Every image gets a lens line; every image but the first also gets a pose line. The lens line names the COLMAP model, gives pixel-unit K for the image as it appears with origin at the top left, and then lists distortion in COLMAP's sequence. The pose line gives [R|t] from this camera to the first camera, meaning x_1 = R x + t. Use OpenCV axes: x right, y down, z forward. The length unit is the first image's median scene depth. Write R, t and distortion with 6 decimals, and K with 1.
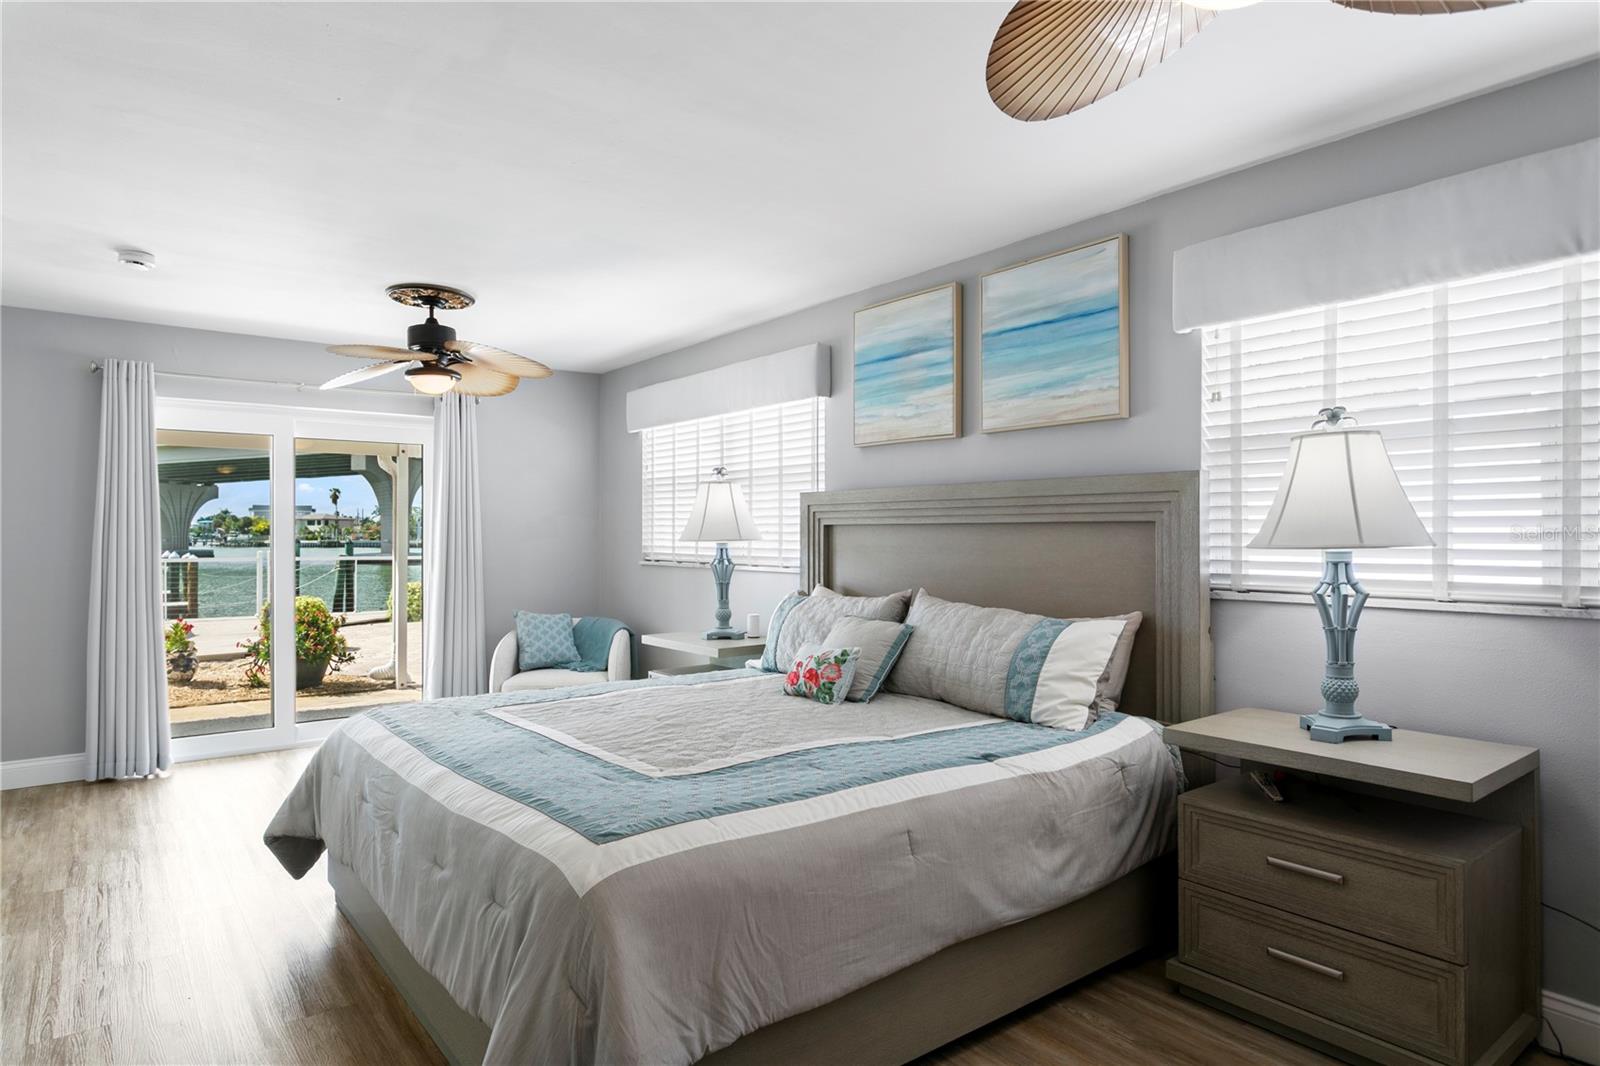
lens RADIAL K [[907.0, 0, 800.0], [0, 907.0, 533.0], [0, 0, 1]] dist [0.022407, -0.000073]
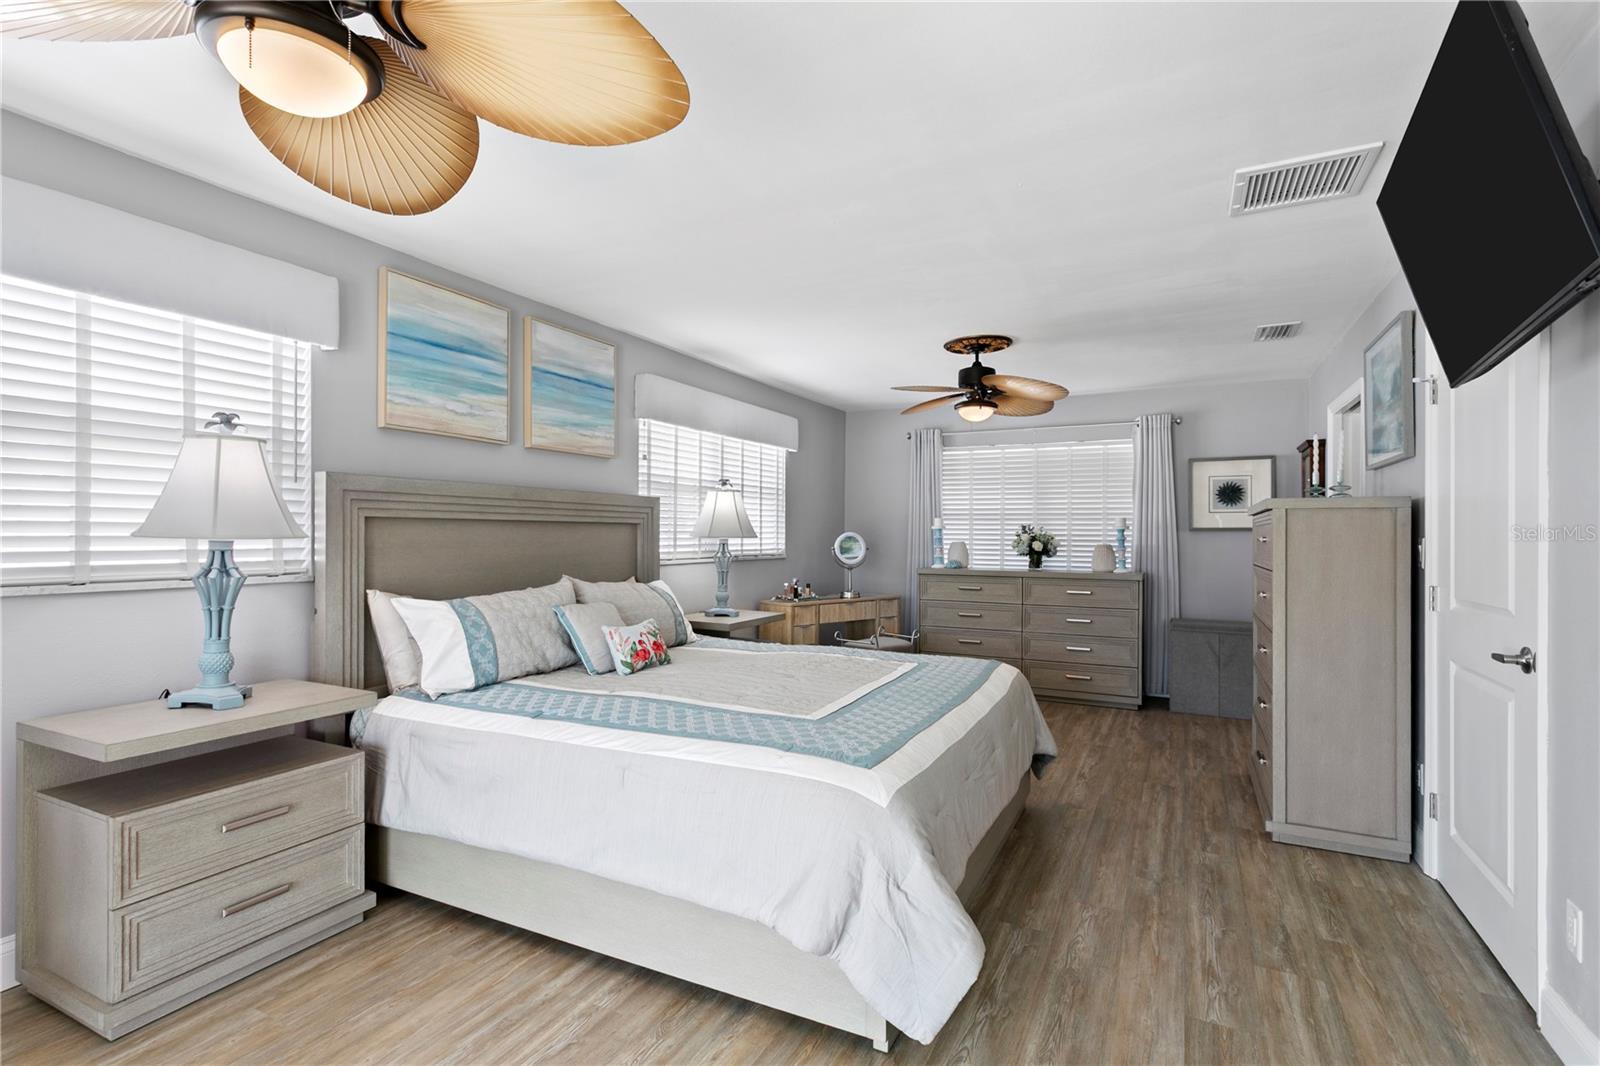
lens RADIAL K [[767.7, 0, 800.8], [0, 767.7, 511.9], [0, 0, 1]] dist [-0.000881, -0.000142]
pose [[-0.425550, 0.016799, 0.904779, -0.948999], [-0.014661, 0.999568, -0.025454, -0.001767], [-0.904816, -0.024097, -0.425121, 1.186598]]
